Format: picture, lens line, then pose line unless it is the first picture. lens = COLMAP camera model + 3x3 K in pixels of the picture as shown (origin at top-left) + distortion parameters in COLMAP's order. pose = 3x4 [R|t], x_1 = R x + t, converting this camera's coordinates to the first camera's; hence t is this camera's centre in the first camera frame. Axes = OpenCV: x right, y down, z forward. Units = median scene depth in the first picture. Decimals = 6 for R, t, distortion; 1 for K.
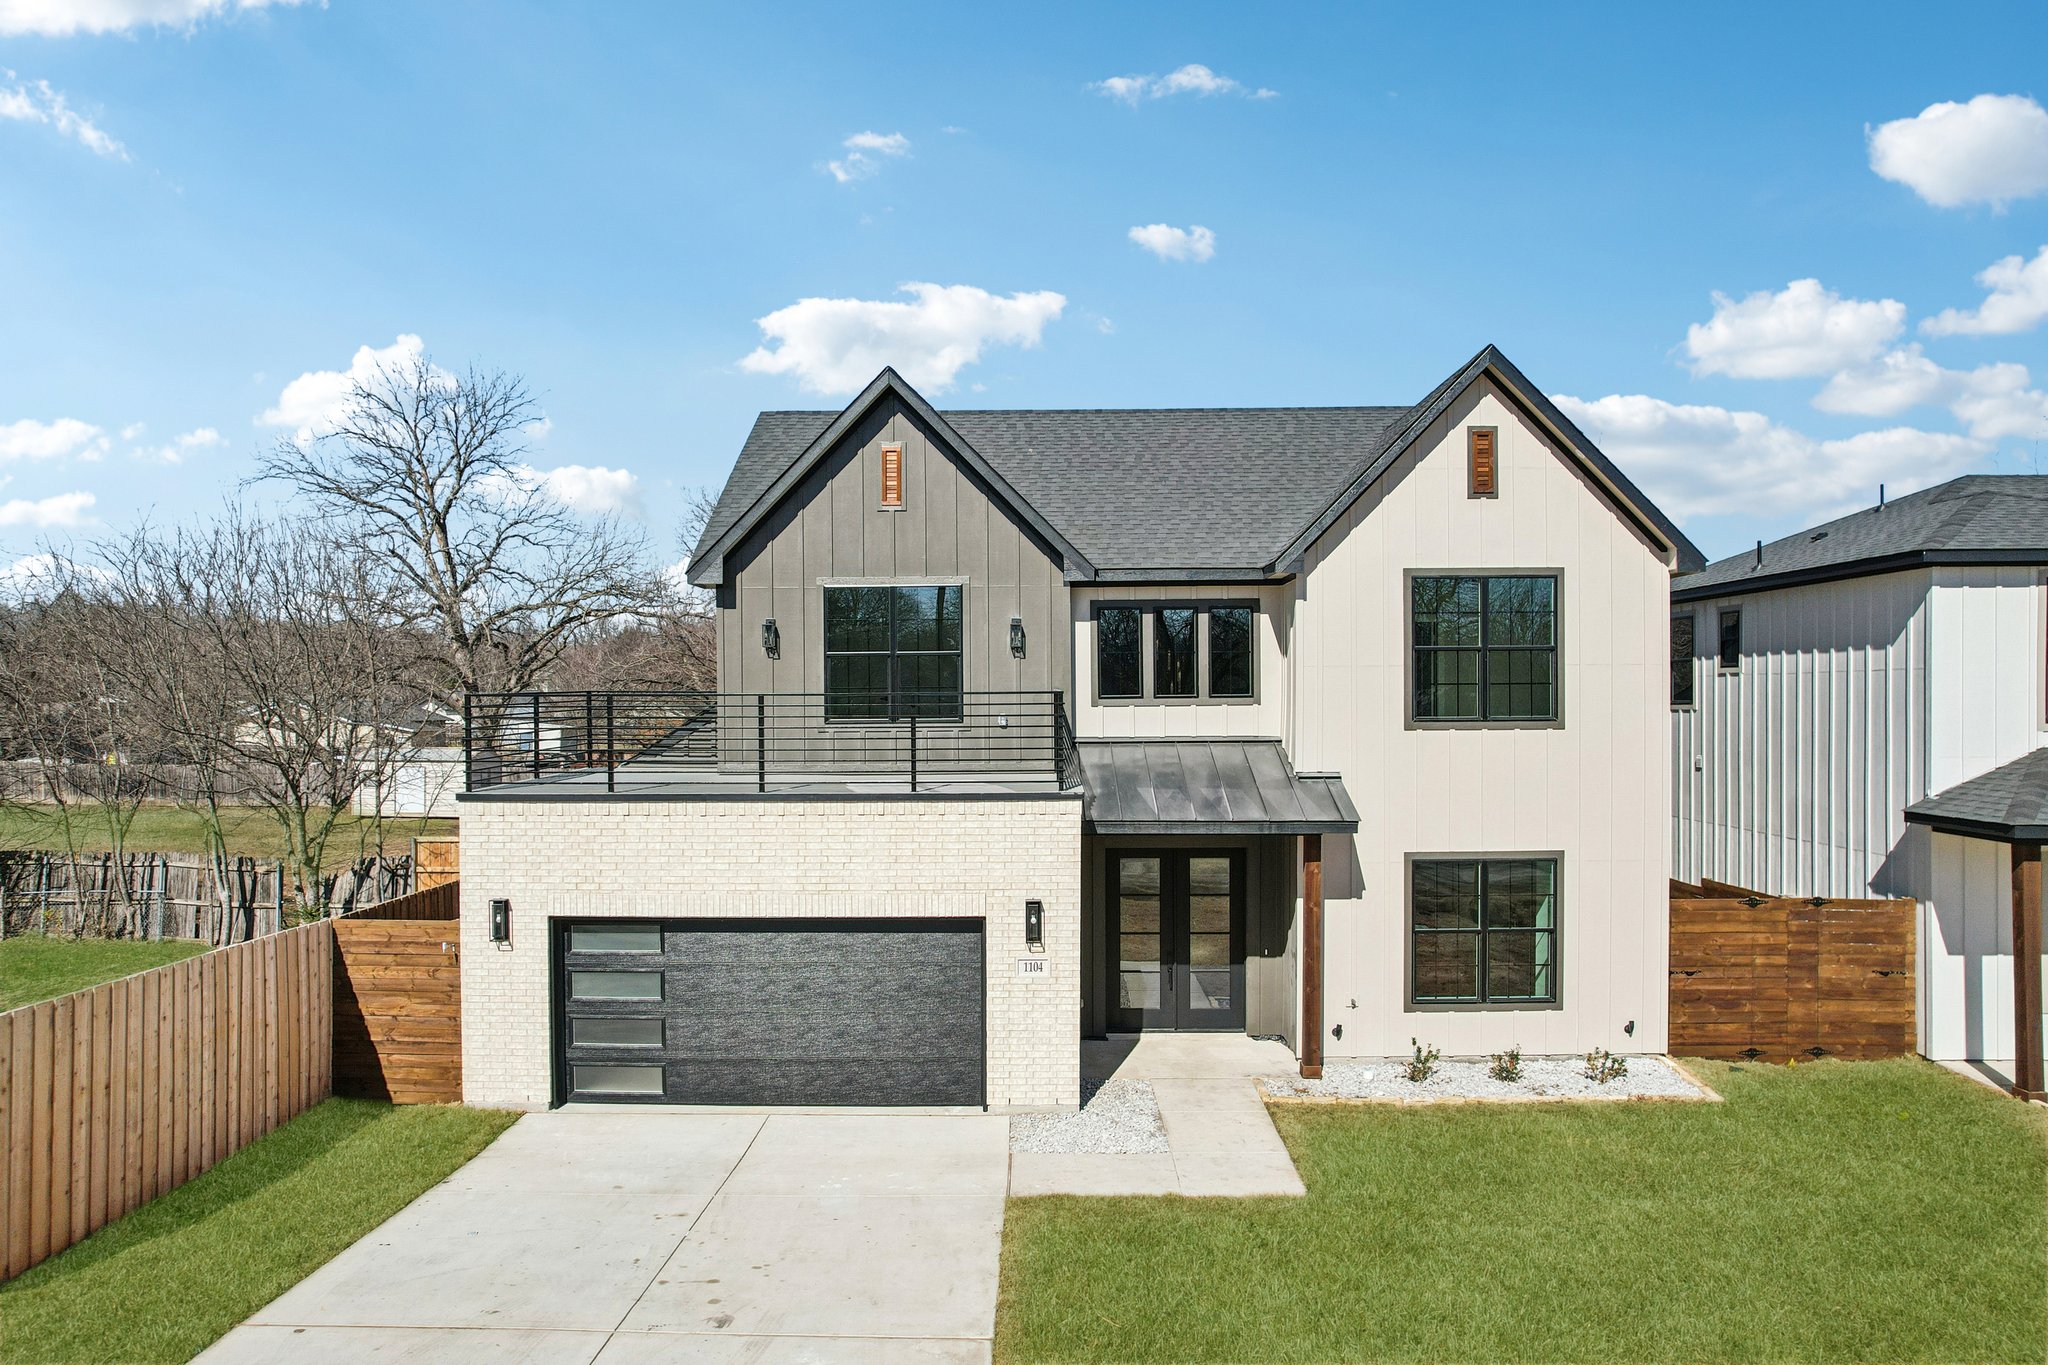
lens RADIAL K [[1325.5, 0, 1022.6], [0, 1325.5, 700.6], [0, 0, 1]] dist [-0.037942, 0.002839]
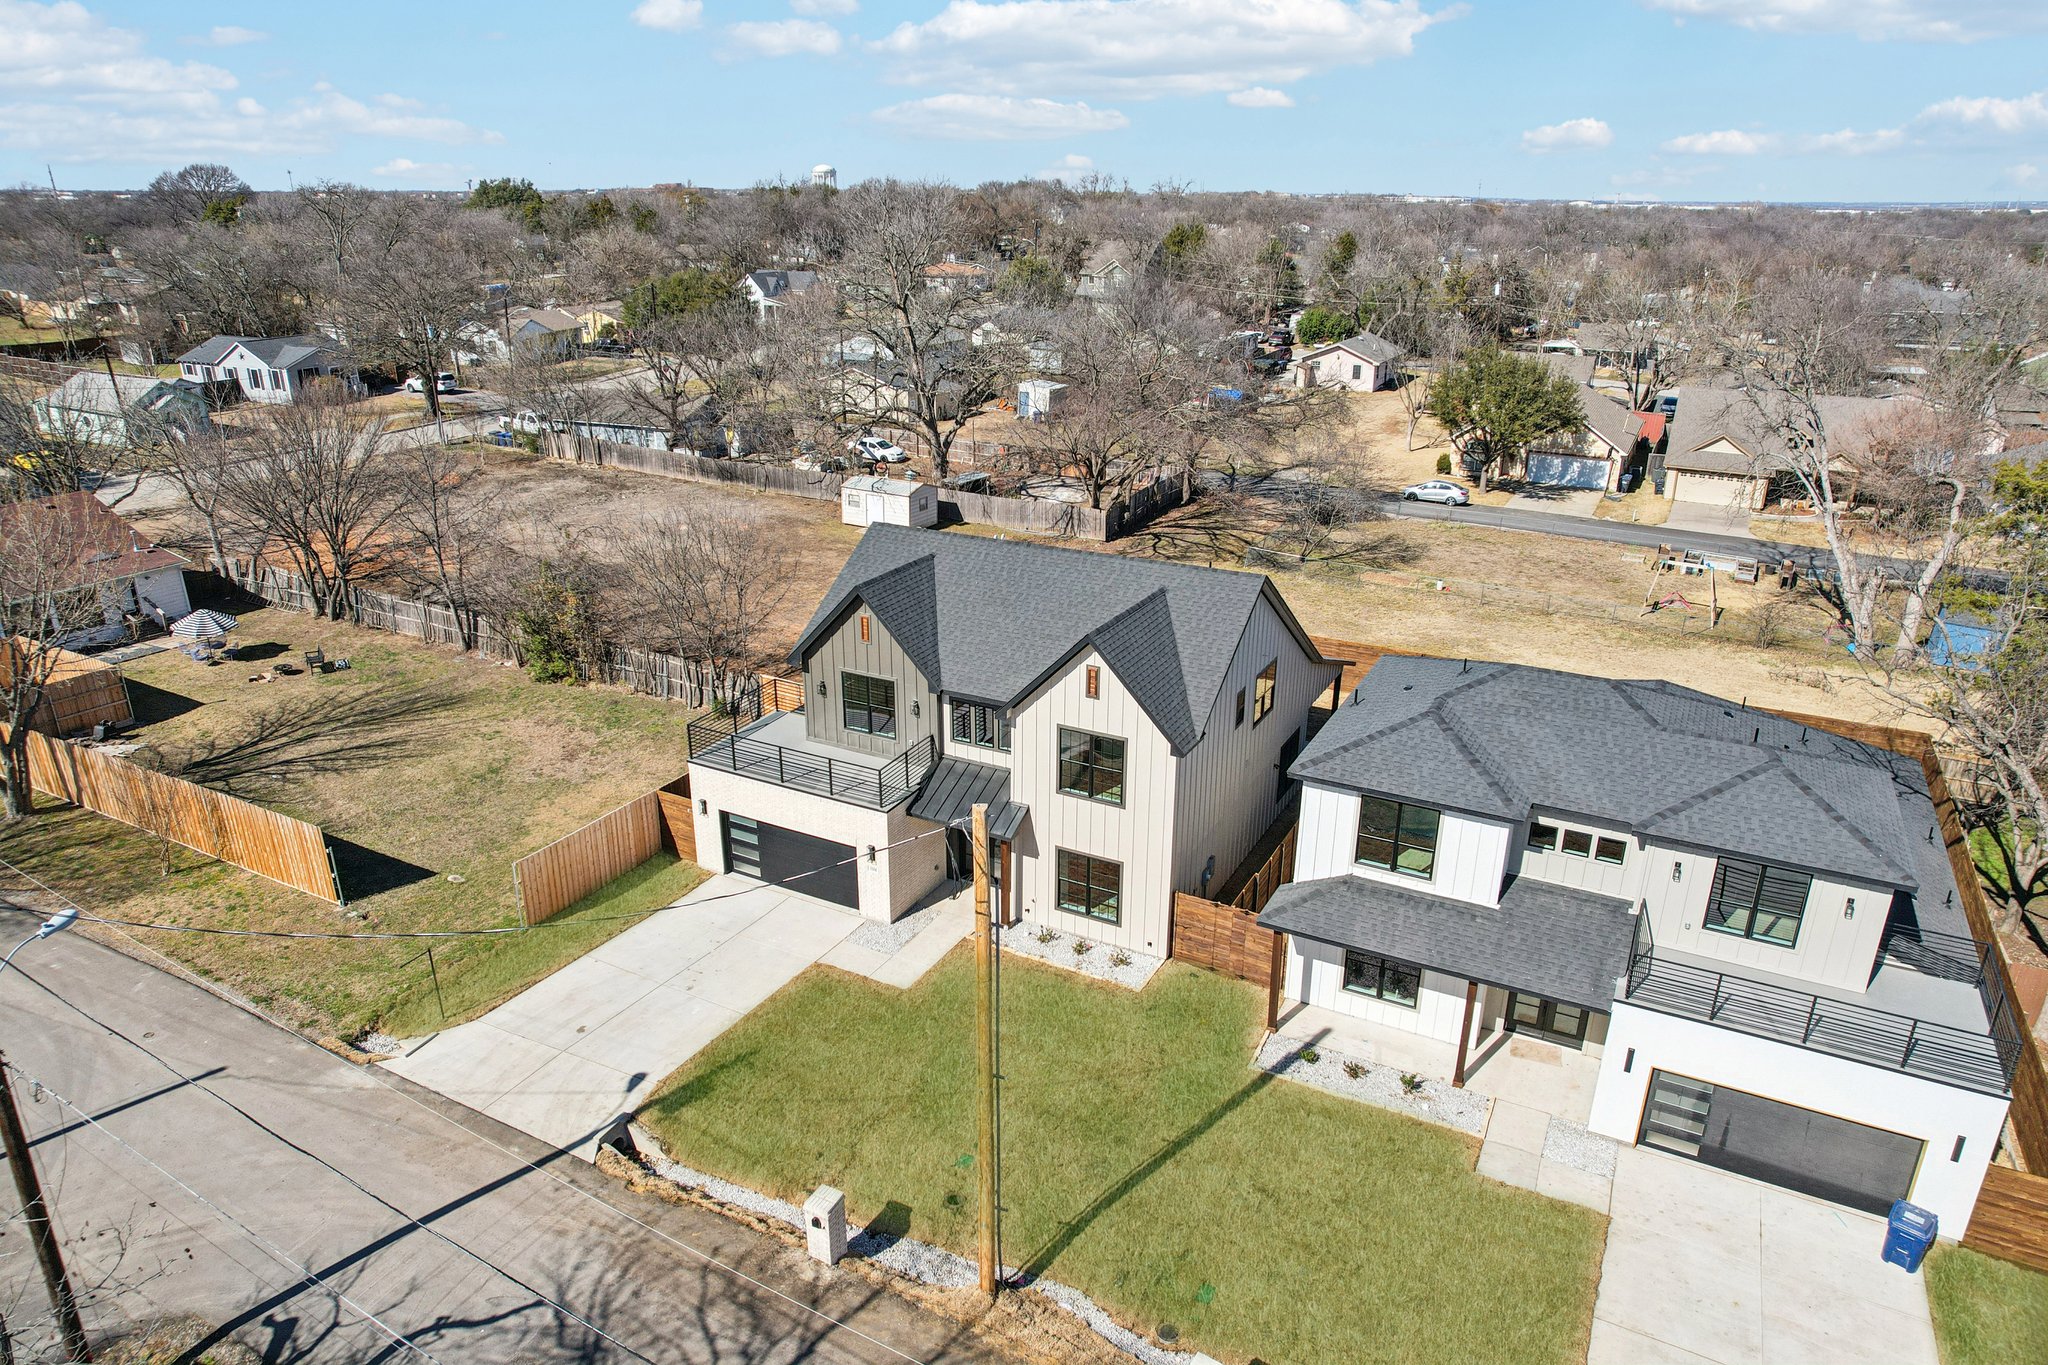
lens RADIAL K [[1313.0, 0, 1027.1], [0, 1313.0, 685.4], [0, 0, 1]] dist [-0.071062, 0.061547]
pose [[0.889900, 0.169800, -0.423375, 1.114233], [-0.013670, 0.937646, 0.347322, -0.875776], [0.455951, -0.303295, 0.836732, -0.732782]]
